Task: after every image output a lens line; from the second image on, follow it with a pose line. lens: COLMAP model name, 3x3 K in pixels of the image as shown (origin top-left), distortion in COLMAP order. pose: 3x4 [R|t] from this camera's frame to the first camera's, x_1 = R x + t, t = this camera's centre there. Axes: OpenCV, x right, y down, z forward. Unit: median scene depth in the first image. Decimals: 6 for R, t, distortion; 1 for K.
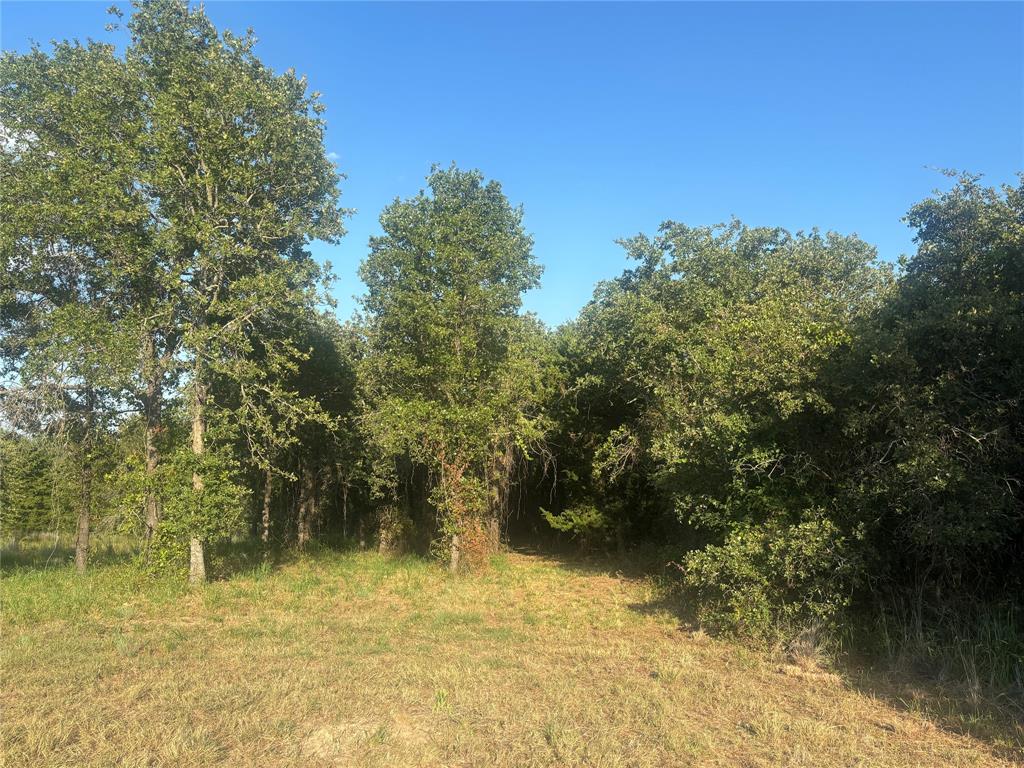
lens RADIAL K [[802.4, 0, 512.0], [0, 802.4, 384.0], [0, 0, 1]] dist [0.002444, 0.000210]
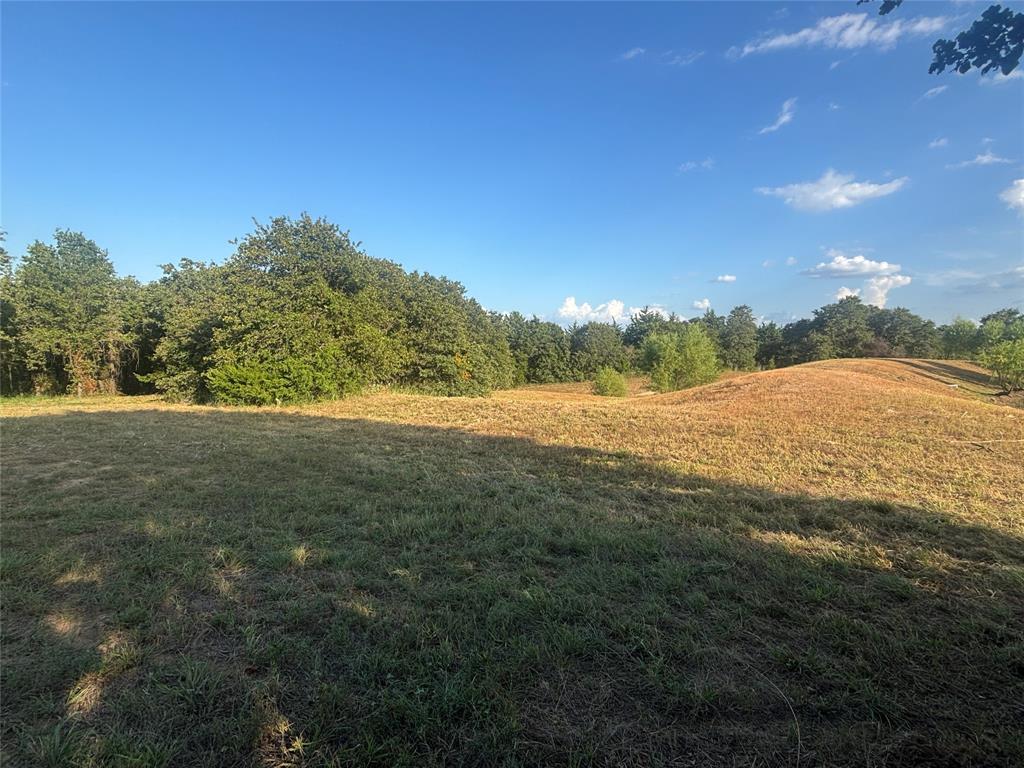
lens RADIAL K [[468.8, 0, 512.0], [0, 468.8, 384.0], [0, 0, 1]] dist [0.002701, -0.006317]
pose [[0.797712, -0.038113, 0.601833, 0.130229], [-0.067025, 0.986214, 0.151295, -0.122709], [-0.599302, -0.161028, 0.784160, -0.980764]]
